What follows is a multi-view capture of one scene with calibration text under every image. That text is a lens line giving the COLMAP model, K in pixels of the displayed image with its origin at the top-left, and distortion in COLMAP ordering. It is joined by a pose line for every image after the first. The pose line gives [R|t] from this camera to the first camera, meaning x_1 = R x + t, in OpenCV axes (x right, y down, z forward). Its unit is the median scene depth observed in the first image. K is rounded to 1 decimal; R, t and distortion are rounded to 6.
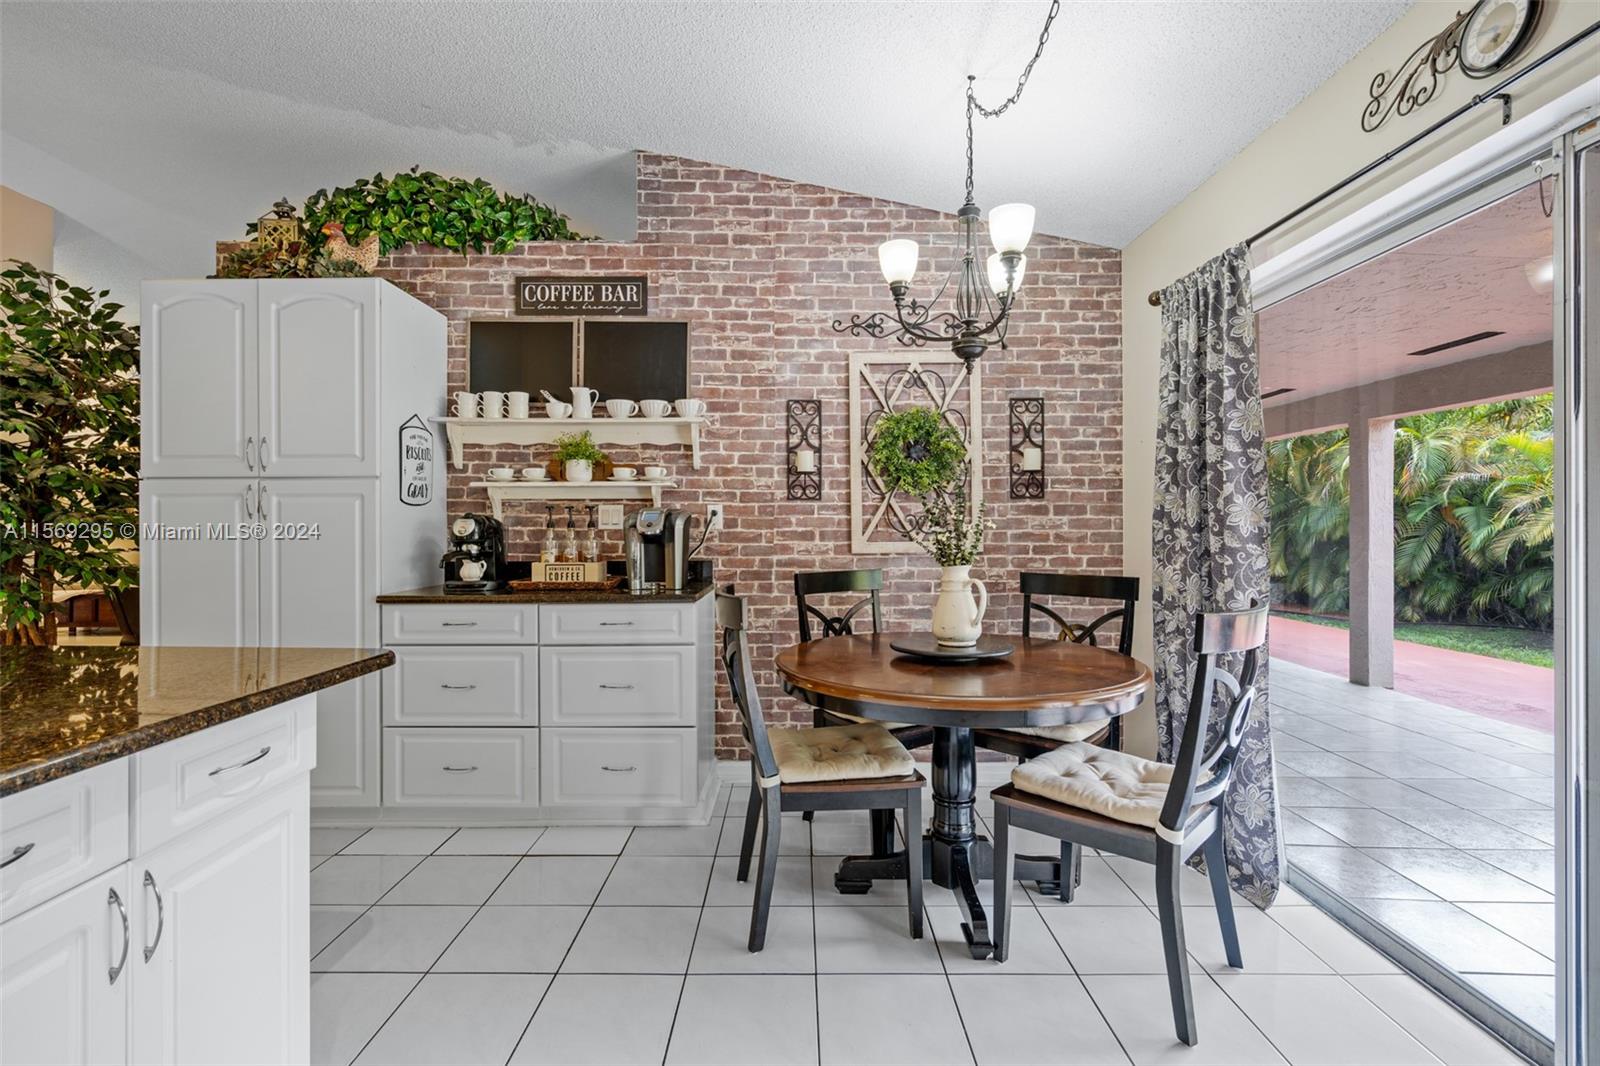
lens RADIAL K [[735.9, 0, 799.0], [0, 735.9, 526.3], [0, 0, 1]] dist [-0.003666, 0.001775]
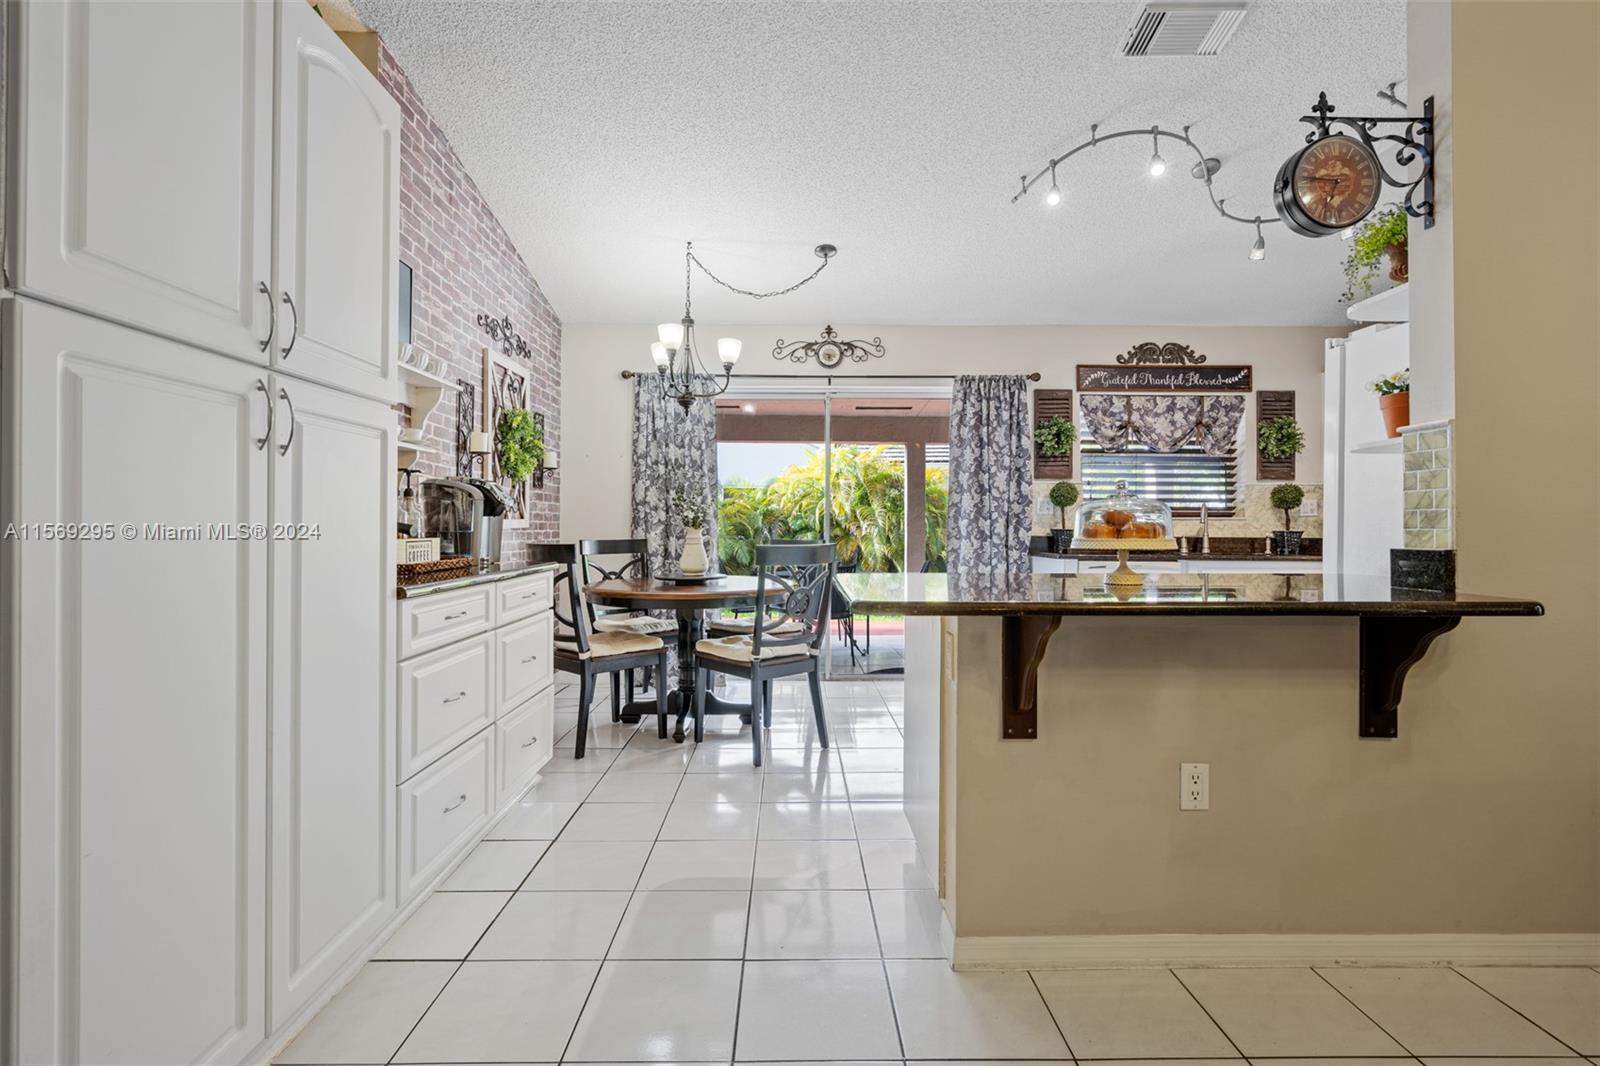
lens RADIAL K [[735.9, 0, 792.1], [0, 735.9, 517.5], [0, 0, 1]] dist [-0.003666, 0.001775]
pose [[-0.004599, 0.015055, 0.999876, -1.535341], [0.000082, 0.999887, -0.015055, 0.053869], [-0.999989, 0.000013, -0.004600, 0.806330]]
